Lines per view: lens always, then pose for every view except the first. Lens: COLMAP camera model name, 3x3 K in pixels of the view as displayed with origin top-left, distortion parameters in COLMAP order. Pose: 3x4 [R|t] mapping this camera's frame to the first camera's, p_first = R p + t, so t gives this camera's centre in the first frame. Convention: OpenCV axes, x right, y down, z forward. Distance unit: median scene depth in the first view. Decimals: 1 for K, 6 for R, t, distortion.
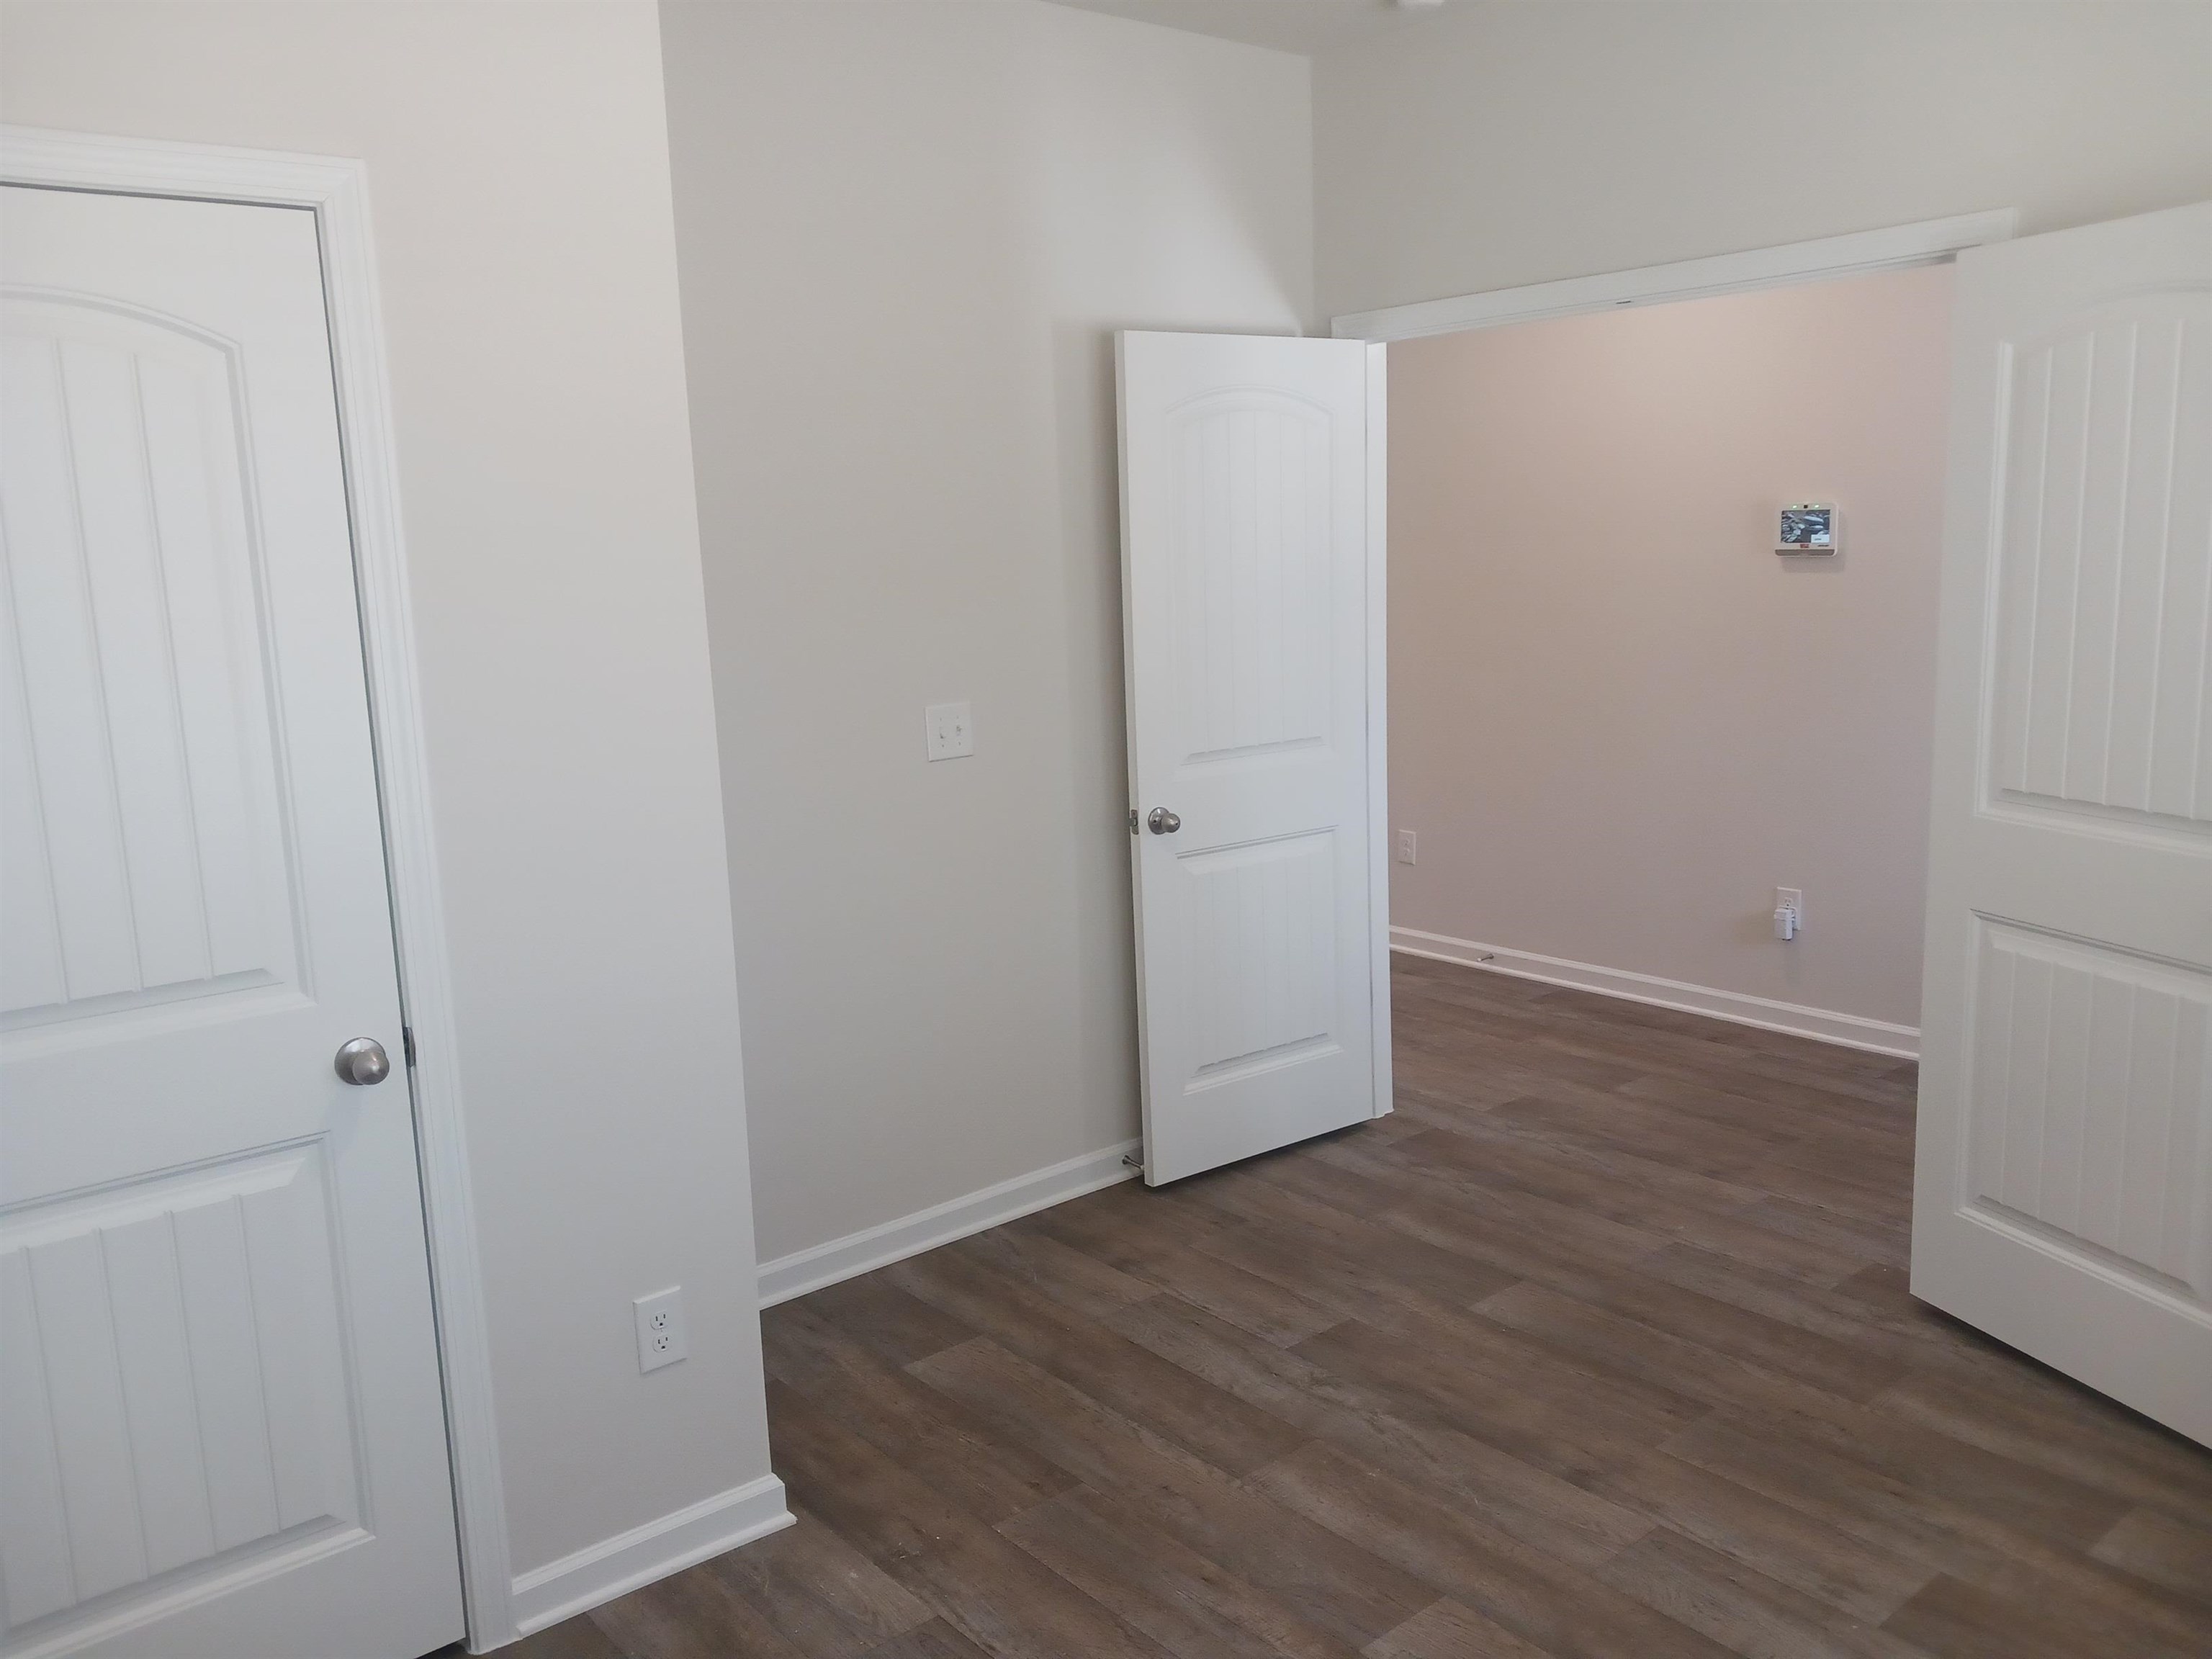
lens RADIAL K [[1743.5, 0, 1092.6], [0, 1743.5, 839.3], [0, 0, 1]] dist [0.022209, -0.003373]
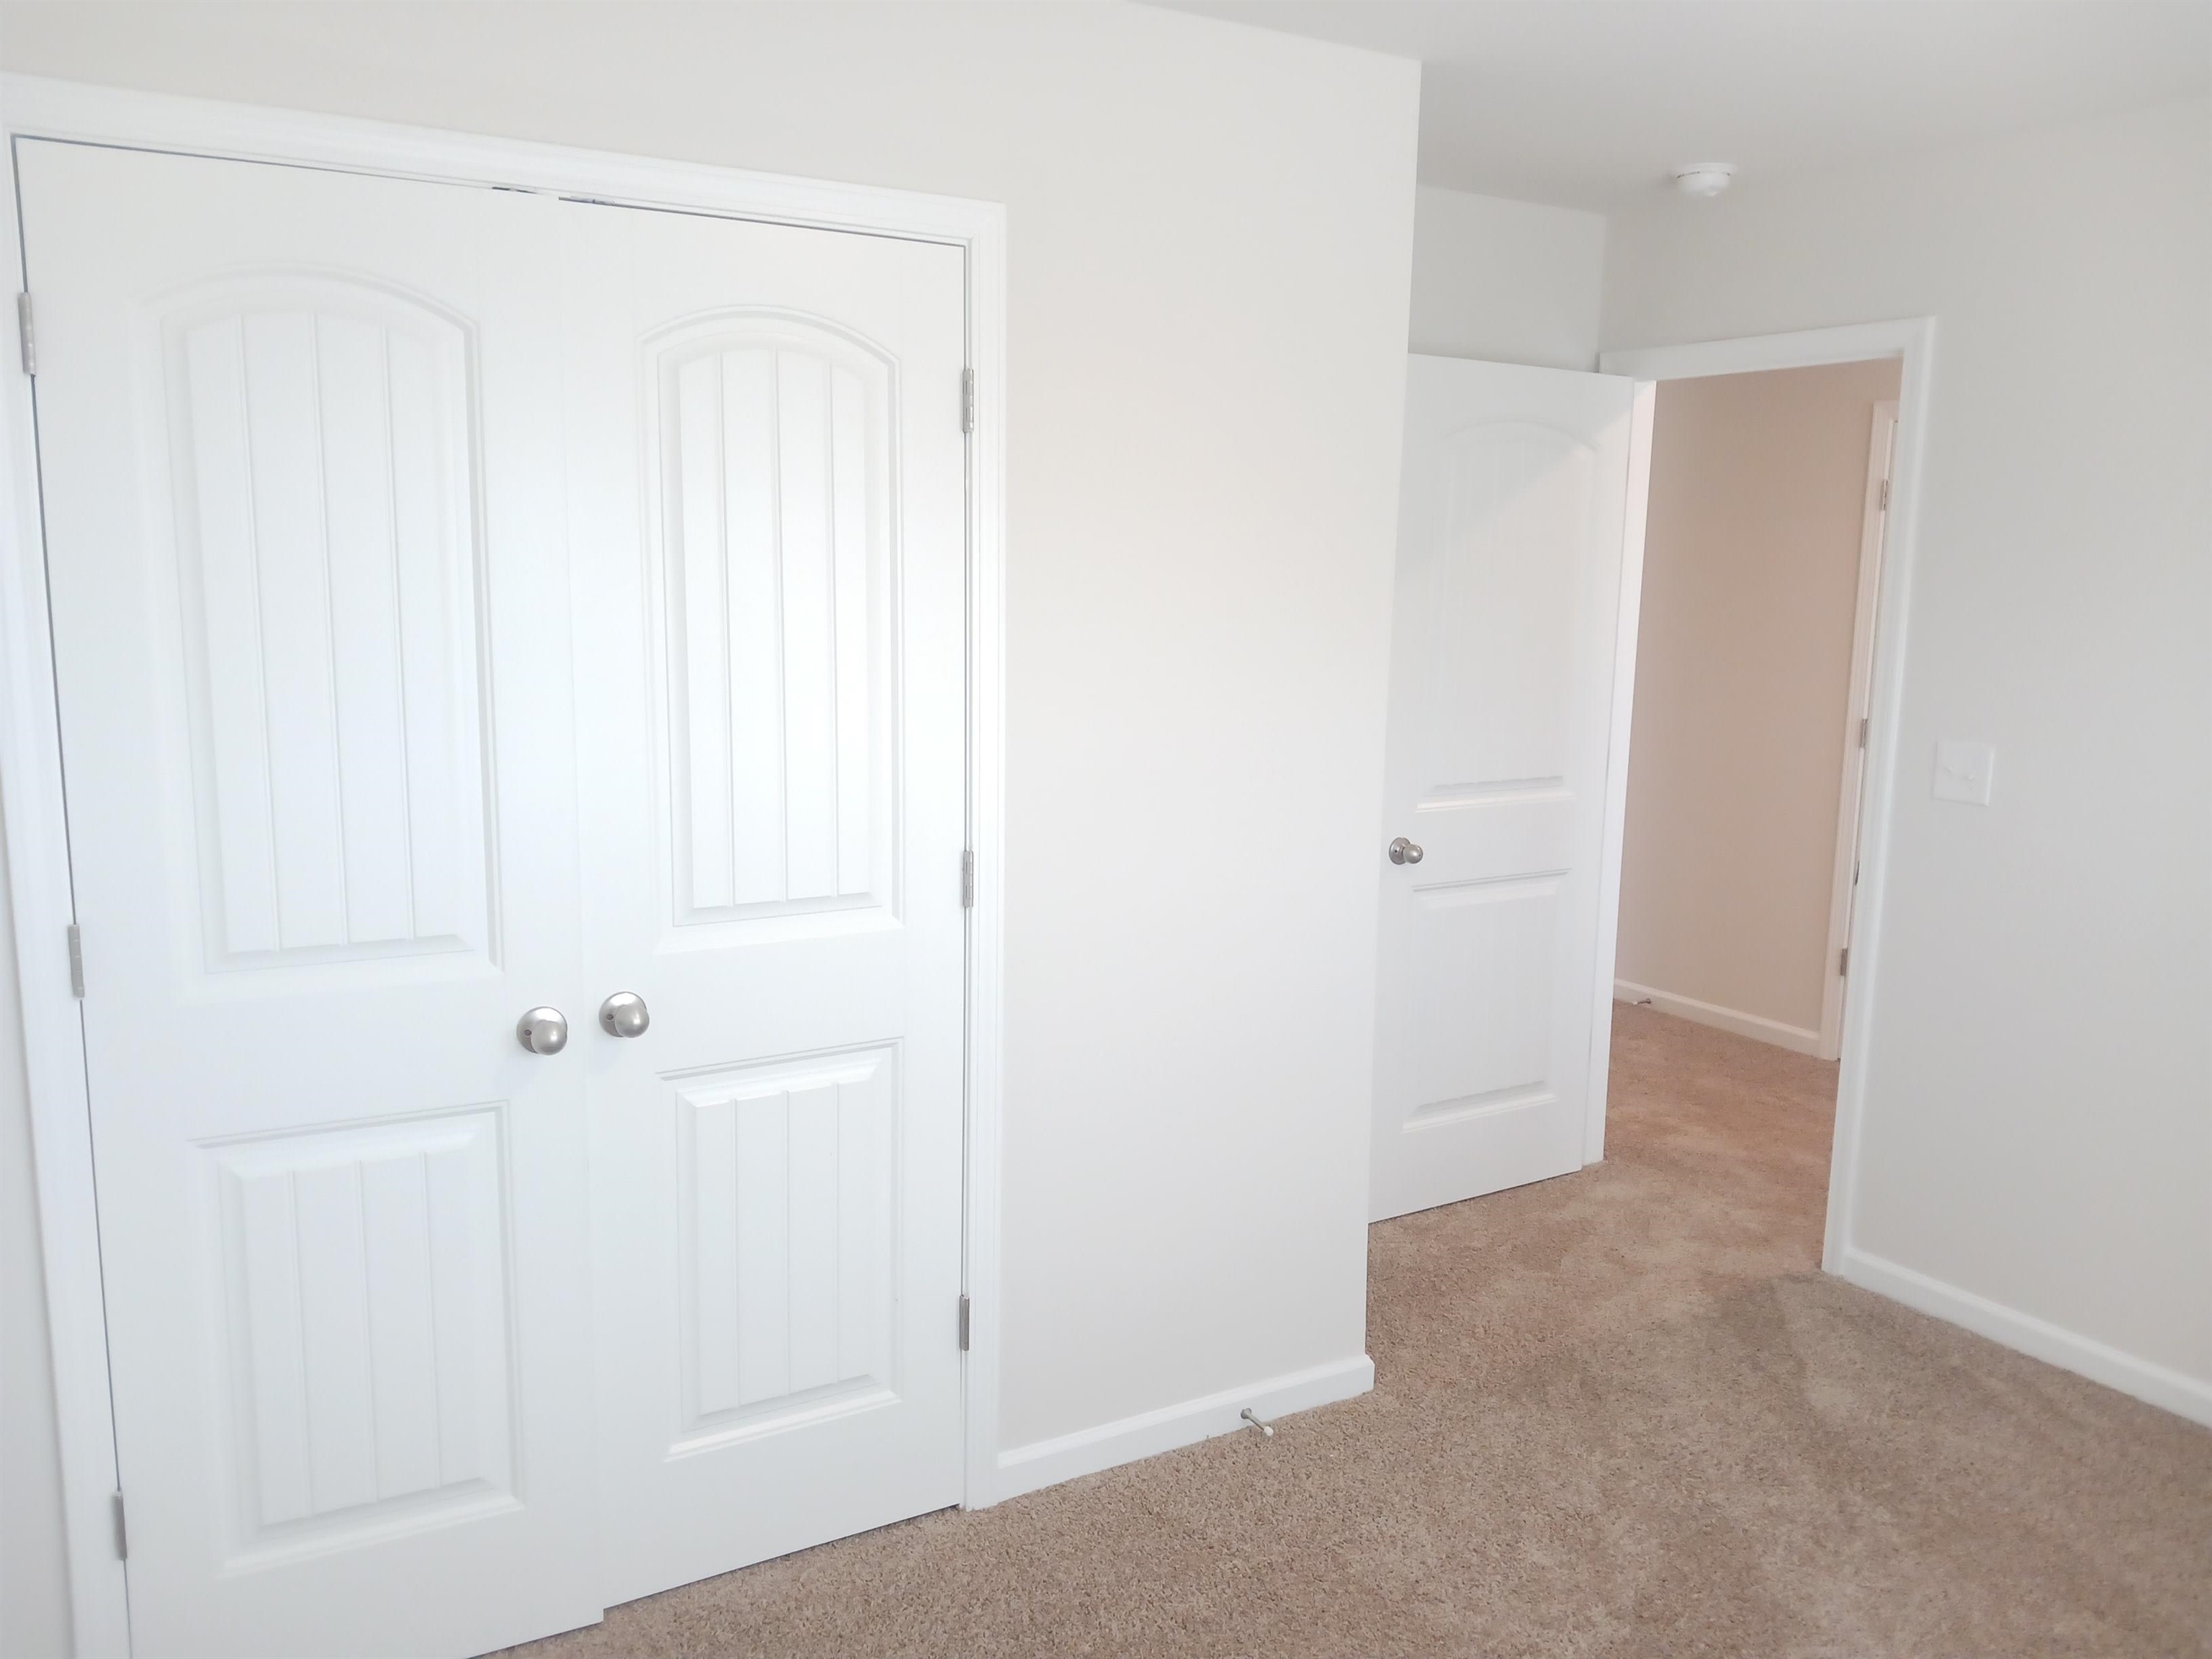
lens RADIAL K [[1766.4, 0, 1106.0], [0, 1766.4, 829.5], [0, 0, 1]] dist [0.112249, -0.218481]
pose [[0.992051, 0.075467, -0.100694, -0.240098], [-0.077382, 0.996885, -0.015239, 0.044895], [0.099230, 0.022910, 0.994801, -0.188668]]
